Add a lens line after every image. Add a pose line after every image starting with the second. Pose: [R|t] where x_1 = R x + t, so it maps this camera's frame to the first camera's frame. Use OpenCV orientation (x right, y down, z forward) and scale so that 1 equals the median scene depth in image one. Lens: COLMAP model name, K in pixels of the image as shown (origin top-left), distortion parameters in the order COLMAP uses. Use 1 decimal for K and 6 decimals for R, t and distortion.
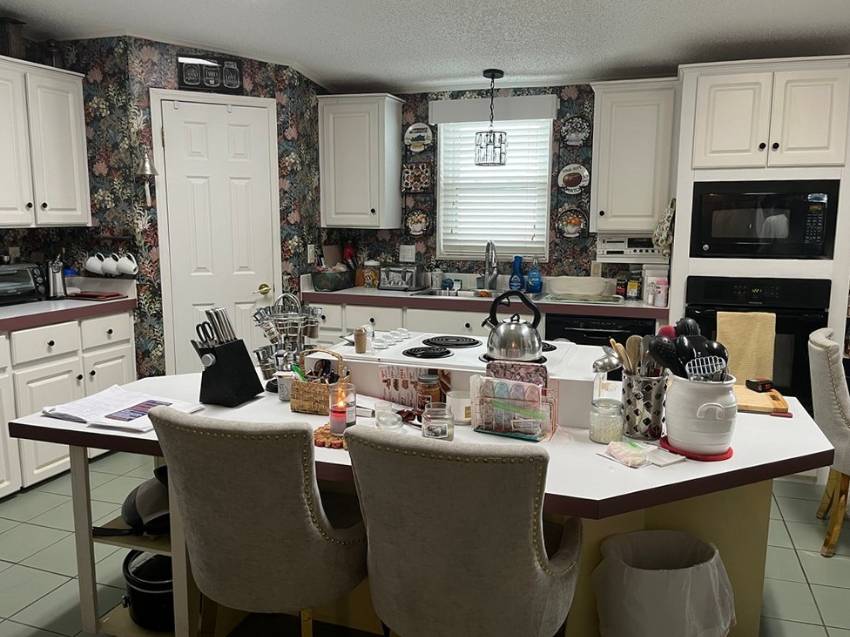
lens RADIAL K [[671.6, 0, 425.0], [0, 671.6, 318.5], [0, 0, 1]] dist [0.067695, -0.083866]
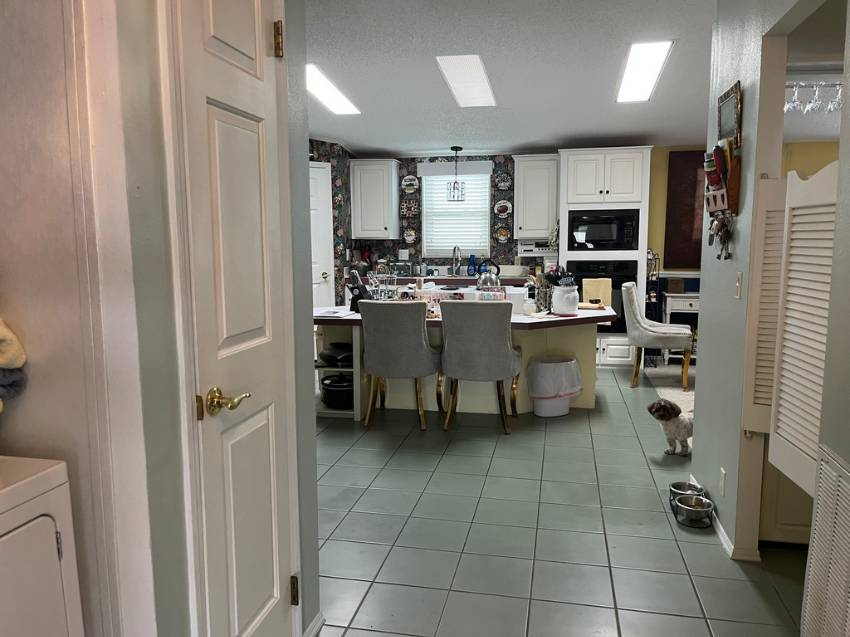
lens RADIAL K [[639.0, 0, 424.7], [0, 639.0, 321.6], [0, 0, 1]] dist [0.075195, -0.104189]
pose [[0.992306, -0.026313, 0.120981, -0.183009], [0.029421, 0.999279, -0.023977, 0.113064], [-0.120263, 0.027352, 0.992365, -0.586084]]
